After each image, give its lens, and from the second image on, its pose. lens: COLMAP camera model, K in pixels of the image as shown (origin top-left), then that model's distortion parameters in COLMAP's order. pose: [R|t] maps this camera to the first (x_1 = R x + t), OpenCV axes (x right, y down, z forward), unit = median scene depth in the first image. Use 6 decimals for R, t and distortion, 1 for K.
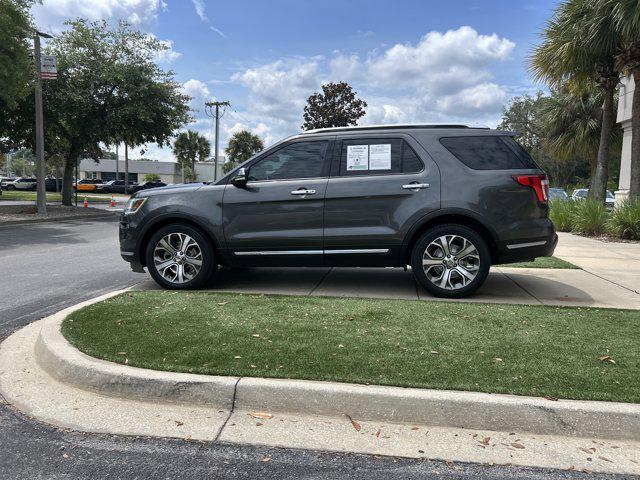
lens RADIAL K [[479.4, 0, 323.5], [0, 479.4, 230.5], [0, 0, 1]] dist [0.045820, -0.047930]
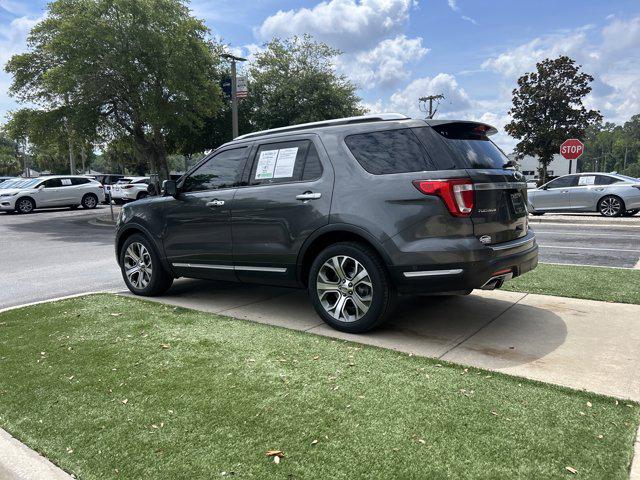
lens RADIAL K [[480.5, 0, 326.6], [0, 480.5, 240.7], [0, 0, 1]] dist [0.042679, -0.046868]
pose [[0.884280, 0.023950, -0.466343, 0.593577], [-0.008909, 0.999367, 0.034432, -0.041733], [0.466873, -0.026292, 0.883934, 0.255654]]
